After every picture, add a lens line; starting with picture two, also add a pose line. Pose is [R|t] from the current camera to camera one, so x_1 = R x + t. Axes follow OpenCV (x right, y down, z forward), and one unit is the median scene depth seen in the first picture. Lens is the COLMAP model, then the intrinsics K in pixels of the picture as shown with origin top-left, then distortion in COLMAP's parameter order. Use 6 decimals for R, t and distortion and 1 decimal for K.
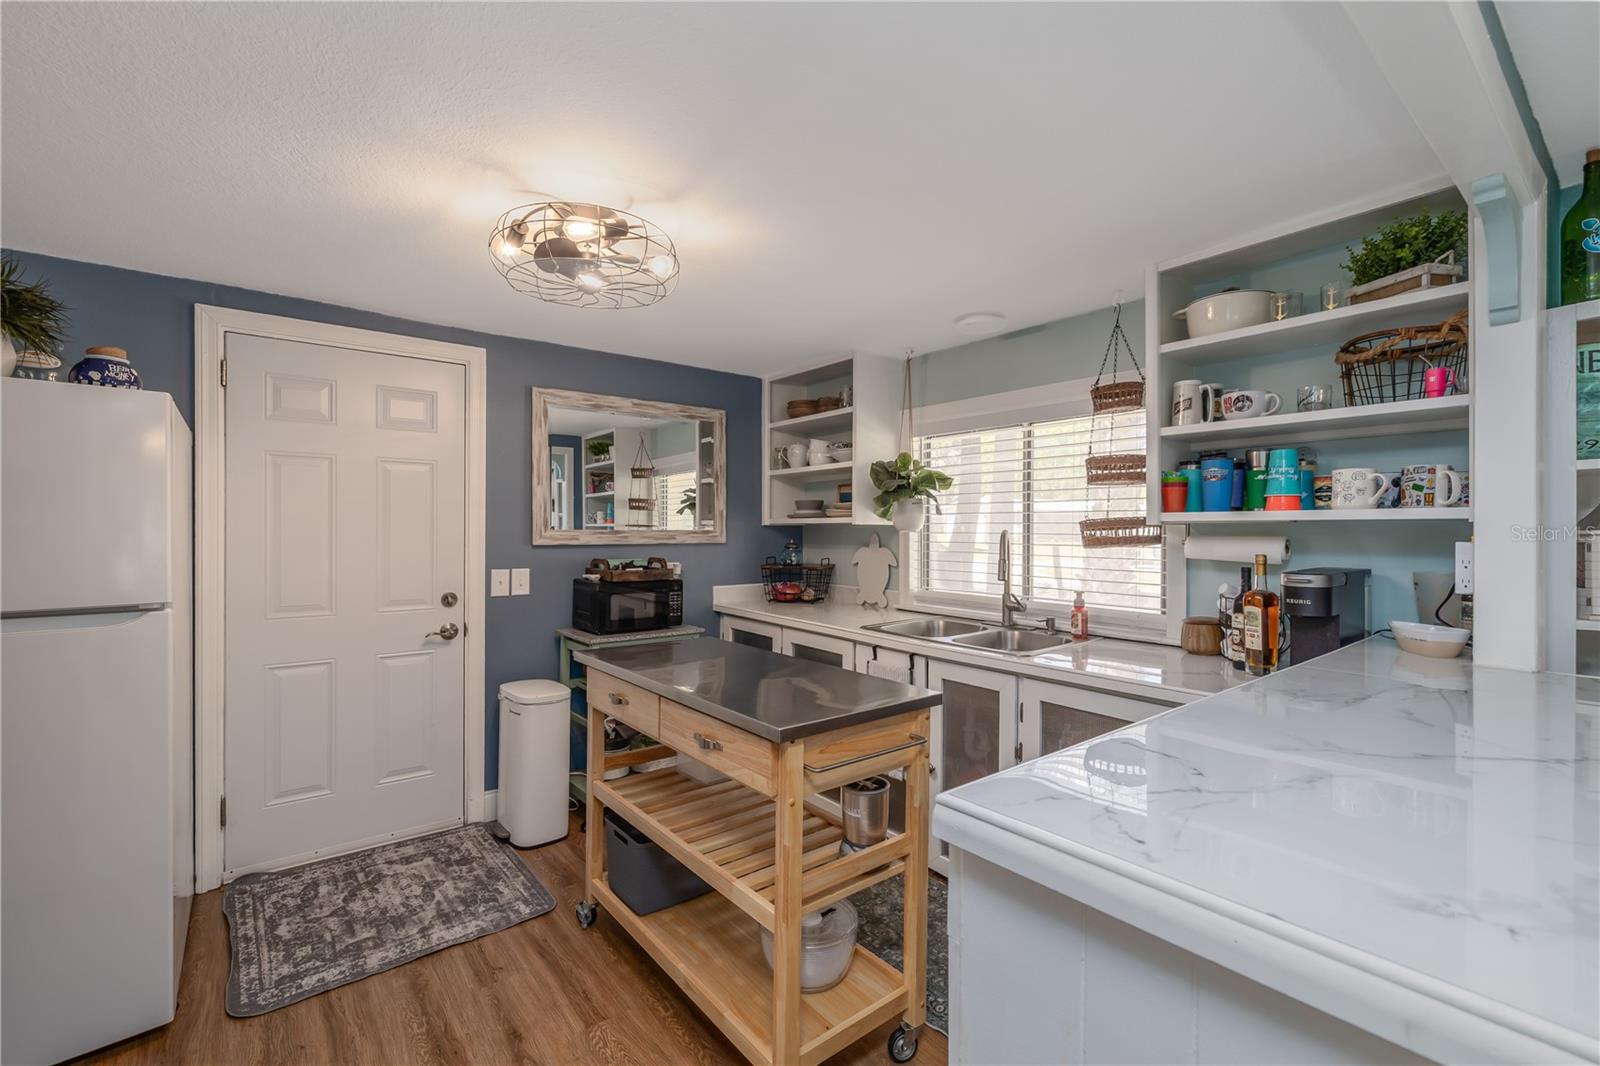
lens RADIAL K [[679.8, 0, 805.6], [0, 679.8, 531.5], [0, 0, 1]] dist [0.003876, -0.000053]
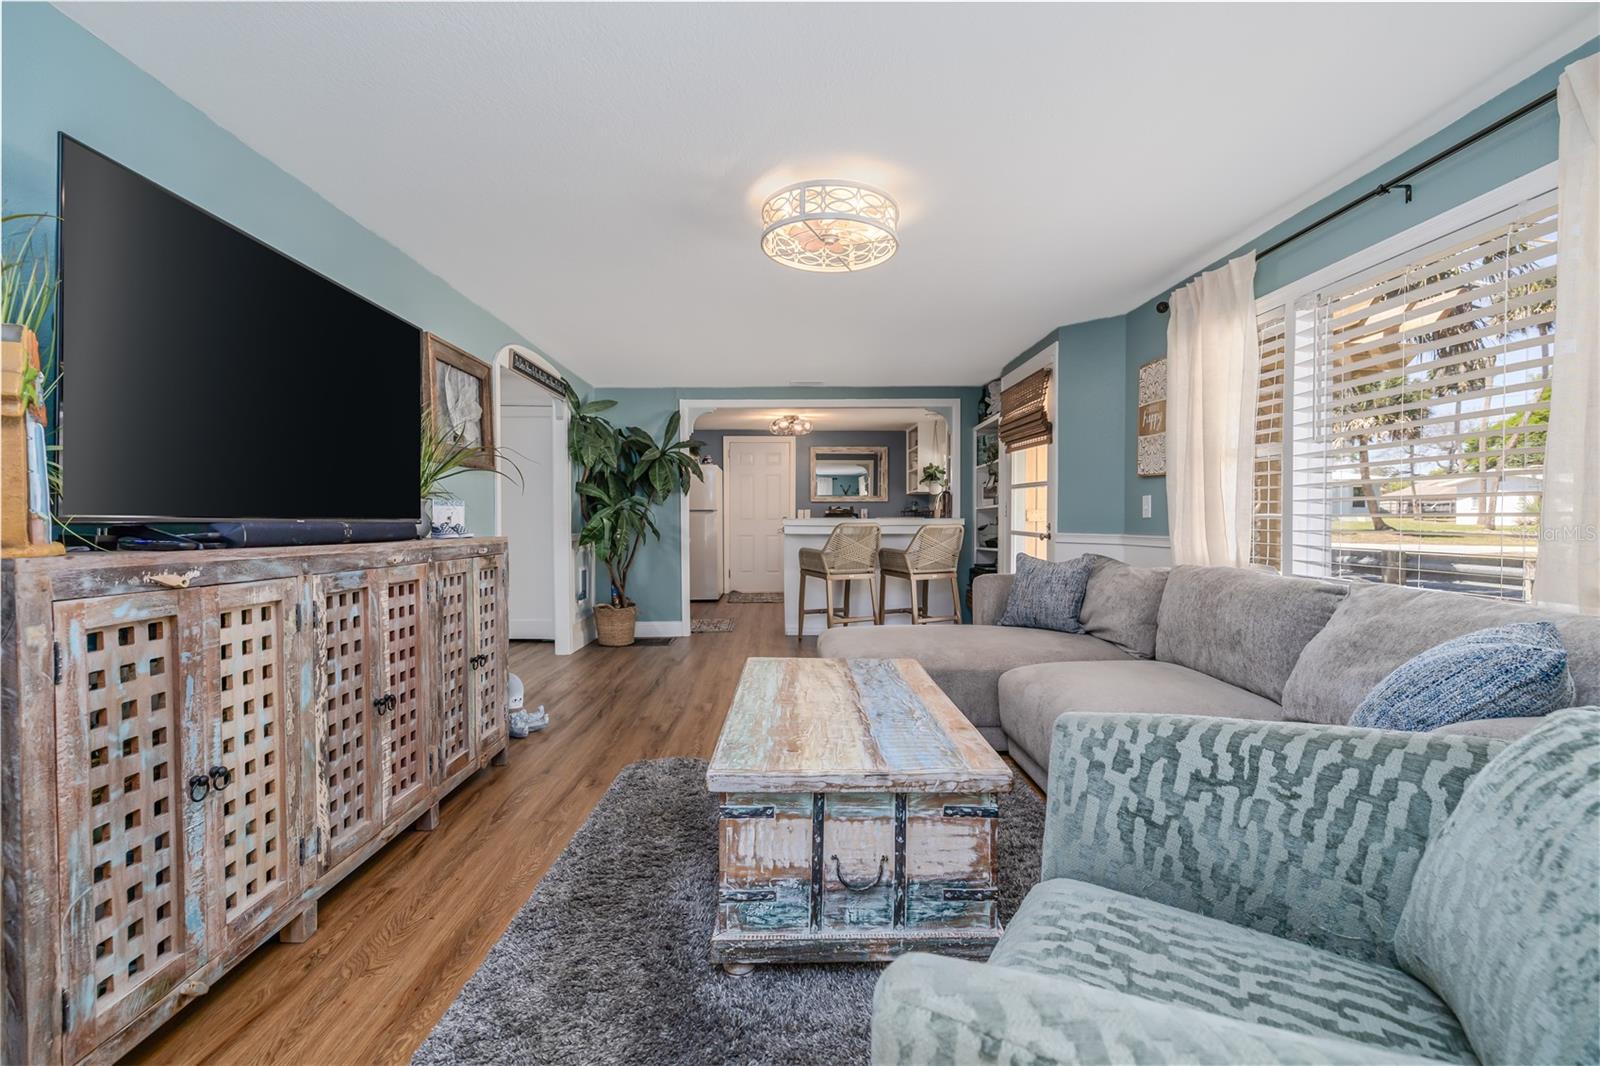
lens RADIAL K [[679.8, 0, 805.7], [0, 679.8, 528.5], [0, 0, 1]] dist [0.003876, -0.000053]
pose [[0.799177, 0.009211, -0.601025, 1.326303], [0.000329, 0.999876, 0.015761, 0.088681], [0.601095, -0.012793, 0.799075, -1.329488]]
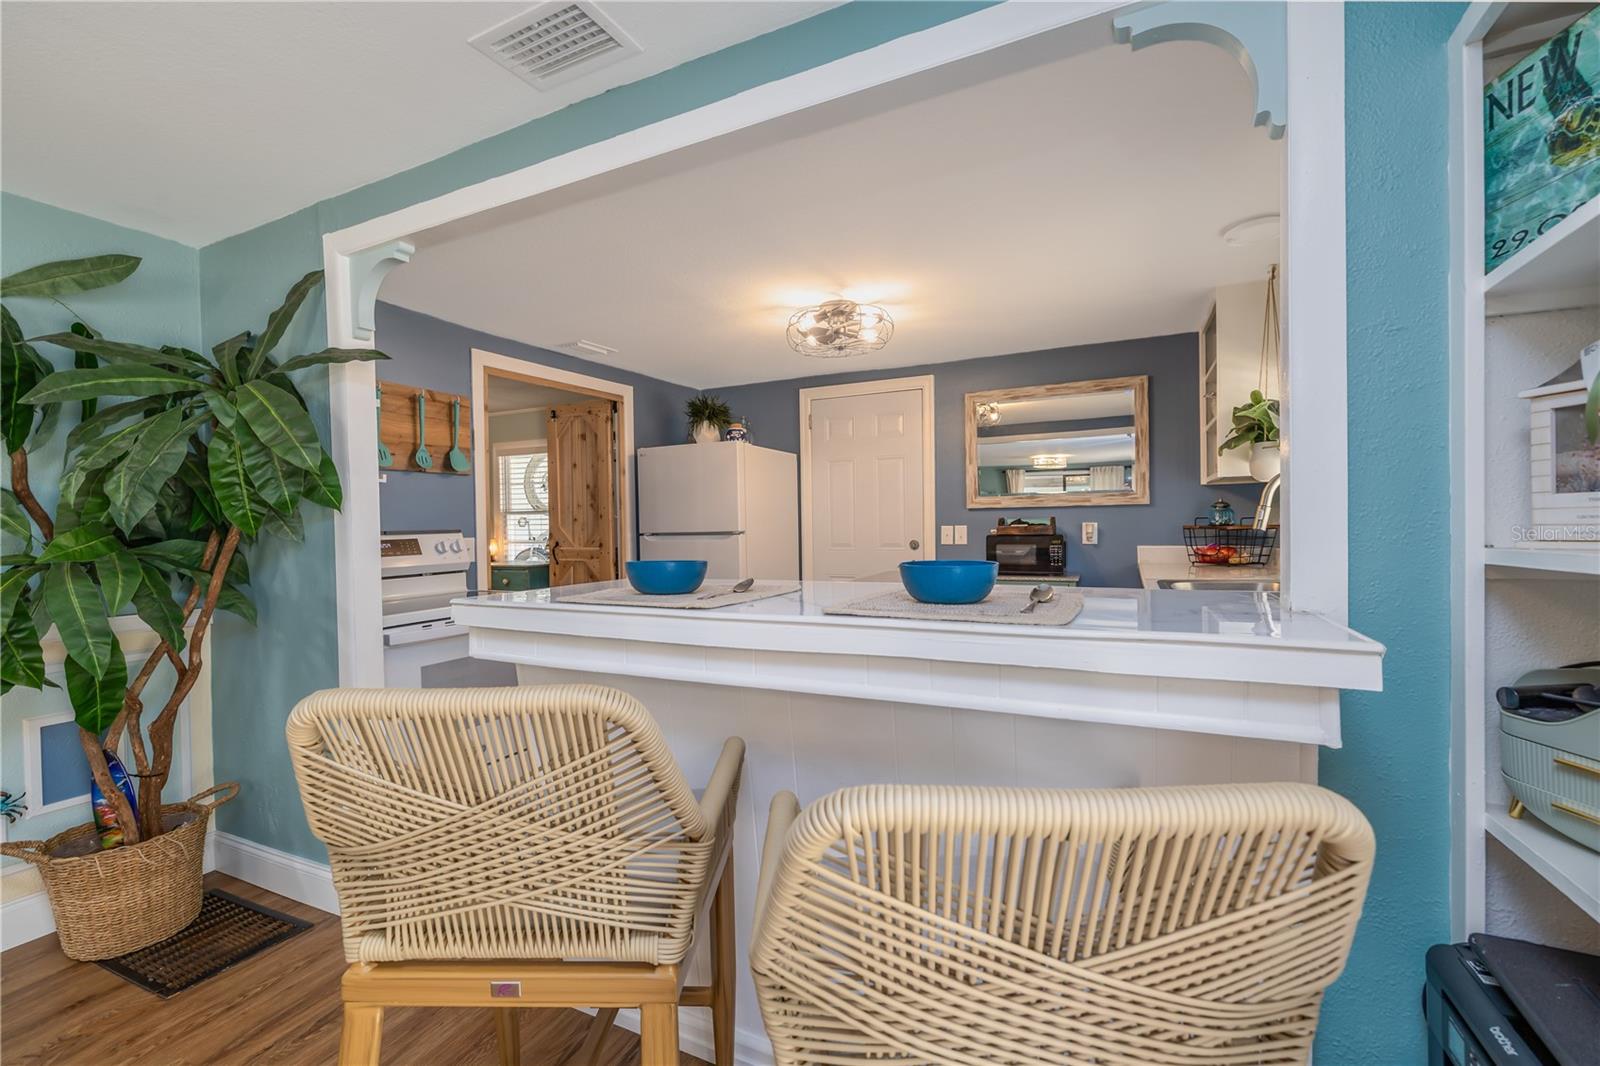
lens RADIAL K [[679.8, 0, 808.3], [0, 679.8, 539.5], [0, 0, 1]] dist [0.003876, -0.000053]
pose [[0.443397, 0.012475, -0.896238, 0.695844], [0.014880, 0.999663, 0.021277, 0.048894], [0.896202, -0.022770, 0.443062, 0.100564]]
